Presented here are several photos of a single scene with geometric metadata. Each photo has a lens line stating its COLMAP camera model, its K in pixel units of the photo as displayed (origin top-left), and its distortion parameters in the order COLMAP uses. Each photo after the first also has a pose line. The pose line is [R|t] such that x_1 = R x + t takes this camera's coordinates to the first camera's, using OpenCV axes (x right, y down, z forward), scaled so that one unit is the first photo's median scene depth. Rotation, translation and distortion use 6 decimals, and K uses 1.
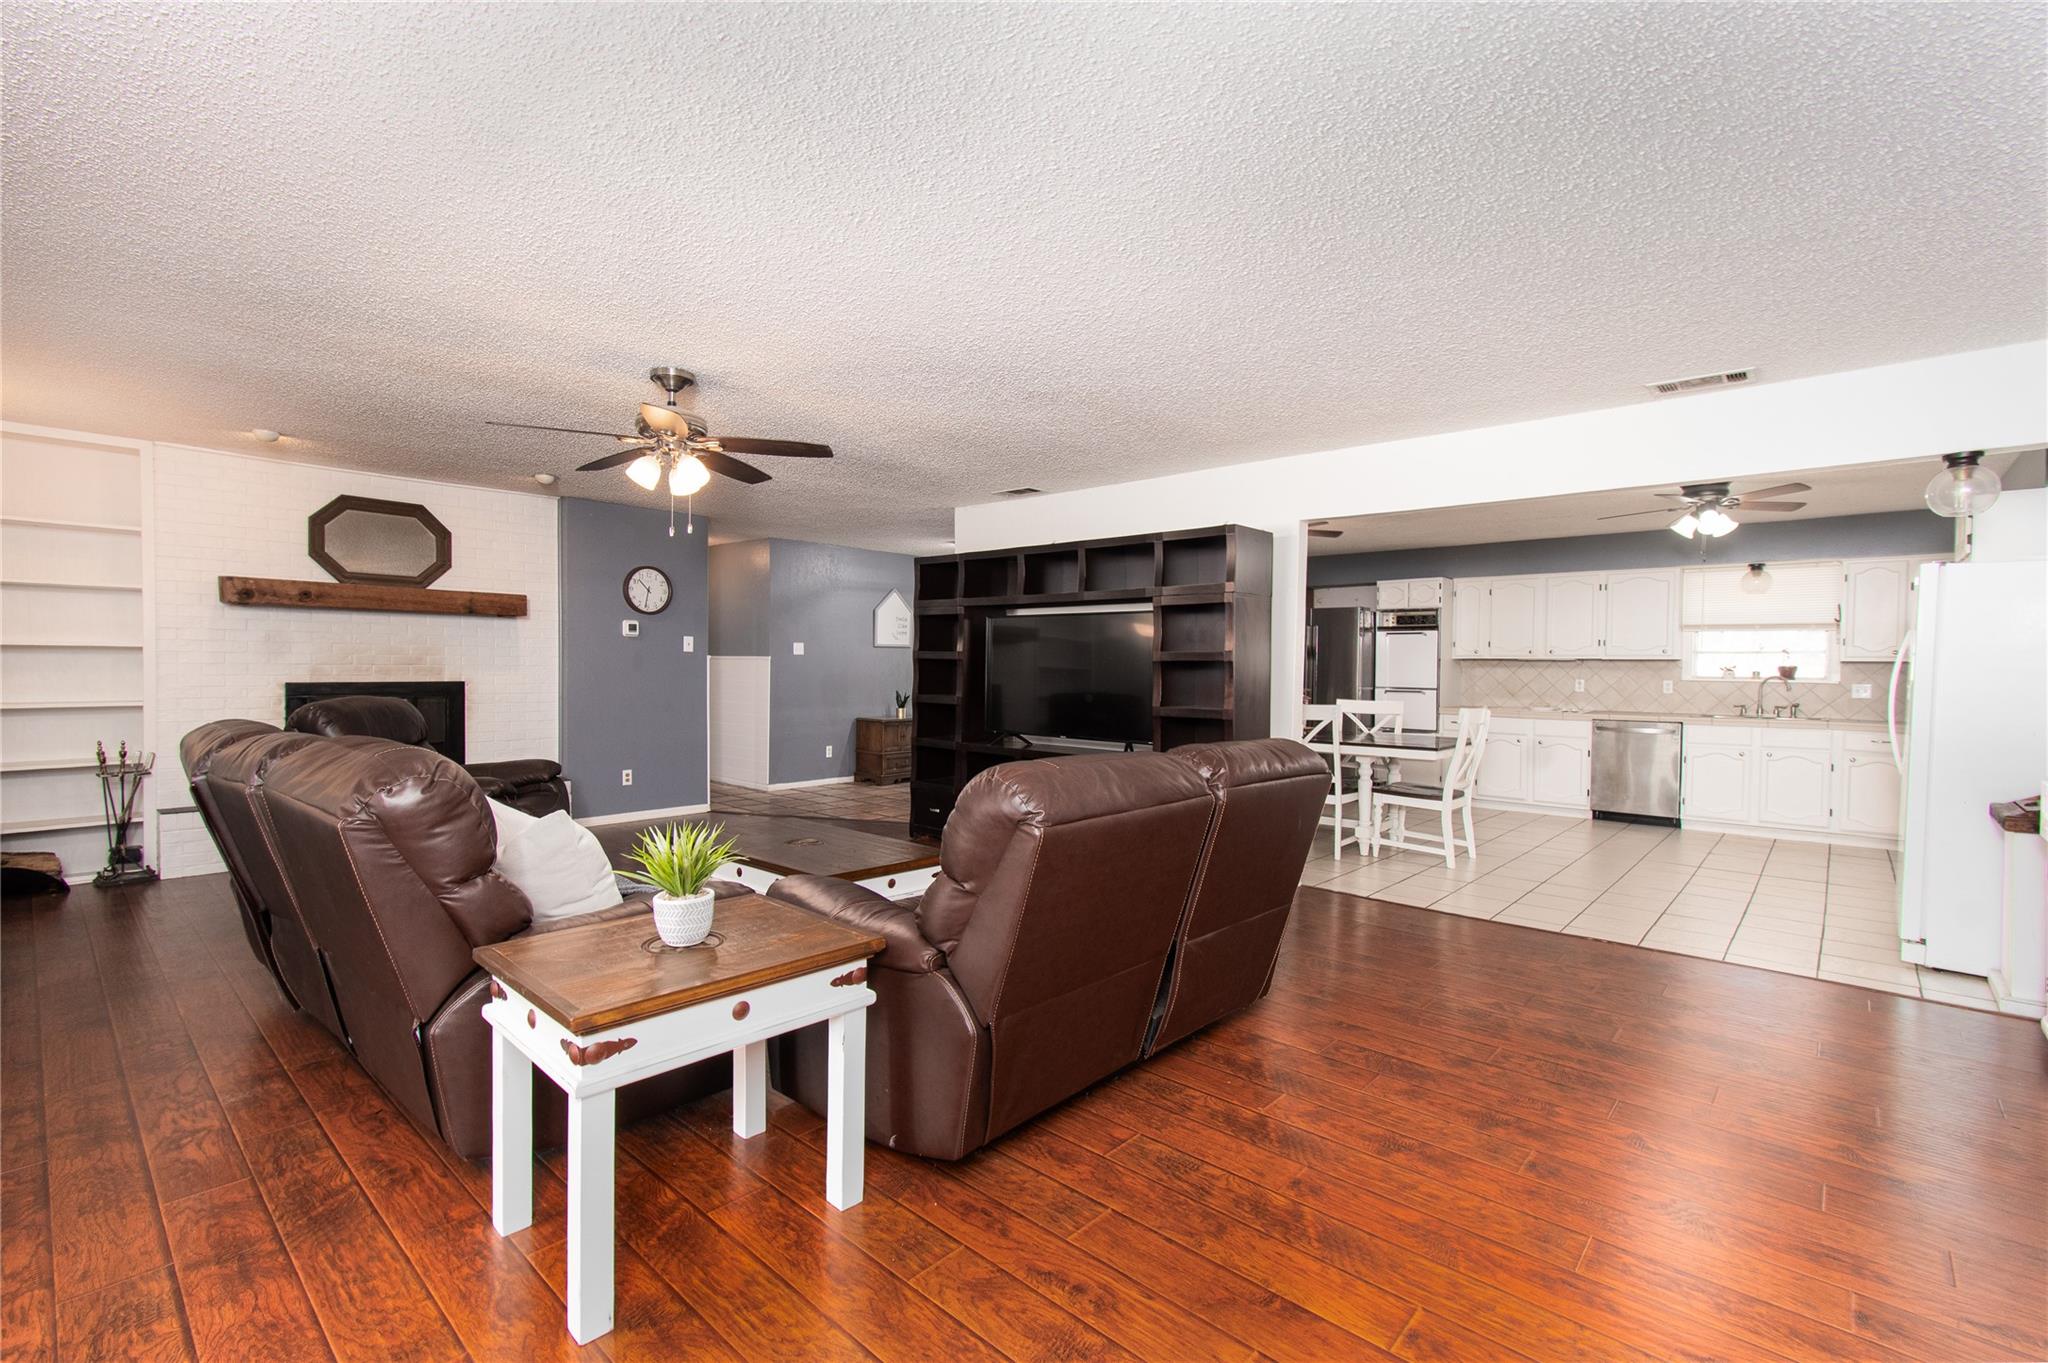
lens RADIAL K [[898.9, 0, 1016.2], [0, 898.9, 684.0], [0, 0, 1]] dist [0.002433, -0.000318]
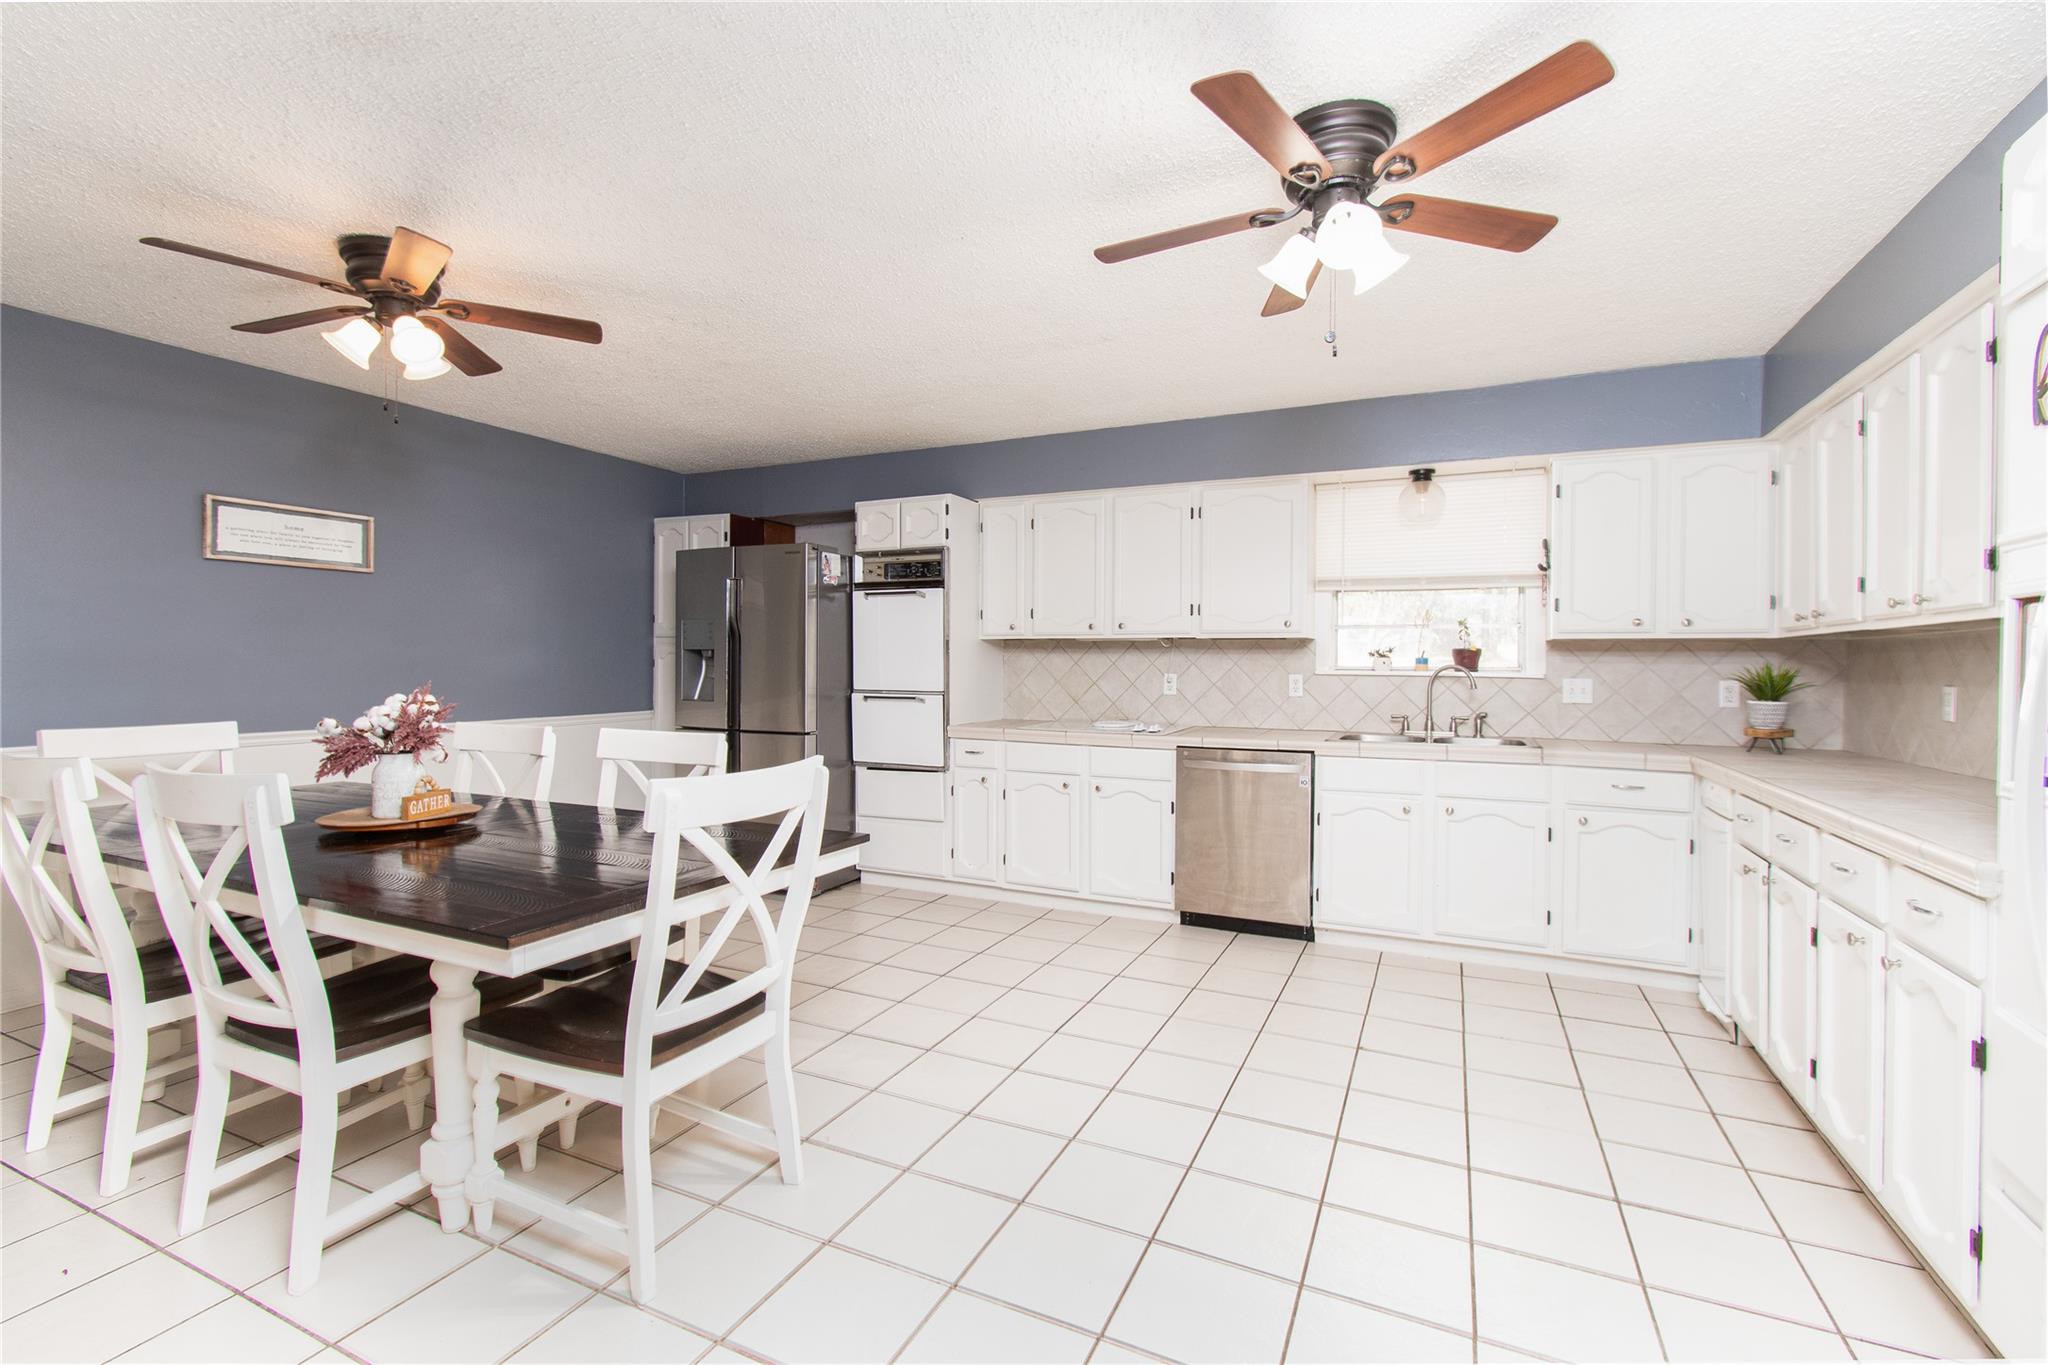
lens RADIAL K [[898.9, 0, 1028.5], [0, 898.9, 673.8], [0, 0, 1]] dist [0.002433, -0.000318]
pose [[0.952700, -0.008815, 0.303786, 0.384629], [0.011108, 0.999921, -0.005820, -0.002948], [-0.303710, 0.008920, 0.952723, 0.500151]]
